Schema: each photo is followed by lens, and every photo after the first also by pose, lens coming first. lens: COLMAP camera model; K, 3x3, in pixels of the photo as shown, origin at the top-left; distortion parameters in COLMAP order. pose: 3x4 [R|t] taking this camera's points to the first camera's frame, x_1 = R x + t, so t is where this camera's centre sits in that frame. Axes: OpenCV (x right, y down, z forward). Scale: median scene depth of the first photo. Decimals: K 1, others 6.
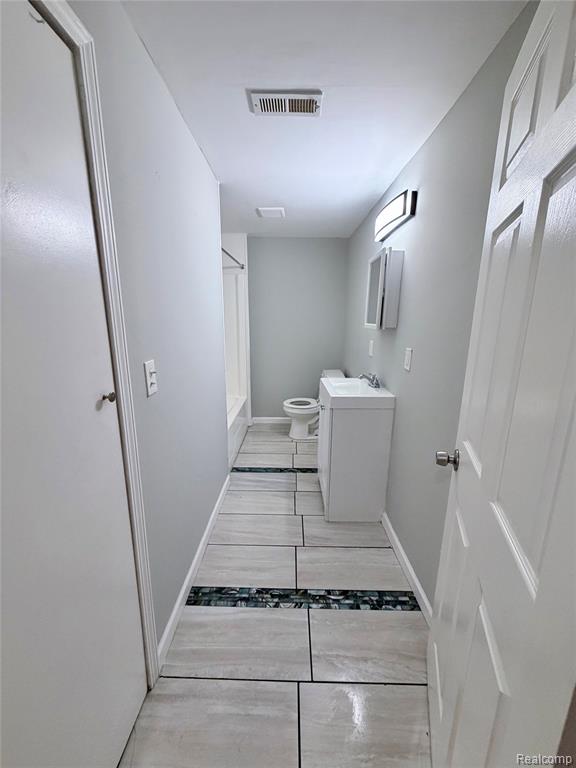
lens RADIAL K [[305.1, 0, 287.4], [0, 305.1, 385.3], [0, 0, 1]] dist [-0.000678, -0.000196]
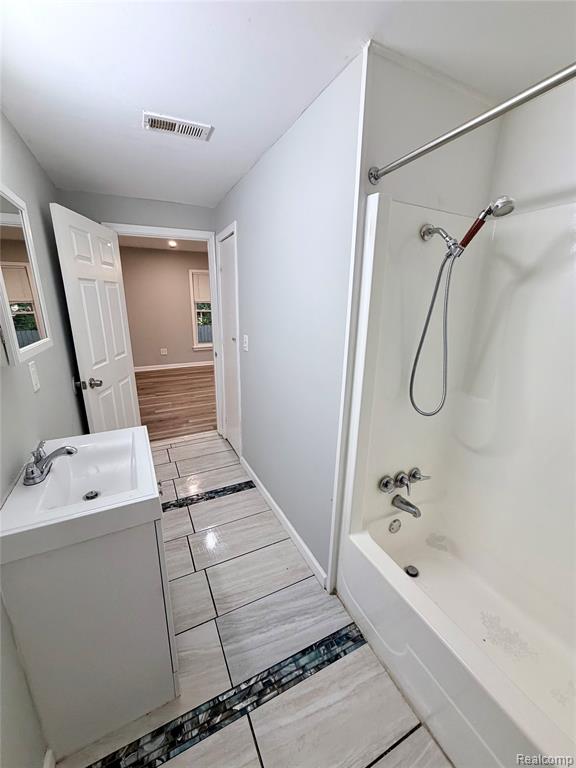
lens RADIAL K [[305.1, 0, 285.4], [0, 305.1, 386.1], [0, 0, 1]] dist [-0.000678, -0.000196]
pose [[-0.894519, 0.100486, -0.435589, 0.164002], [-0.114175, 0.890734, 0.439951, -0.452897], [0.432203, 0.443278, -0.785306, 1.794628]]
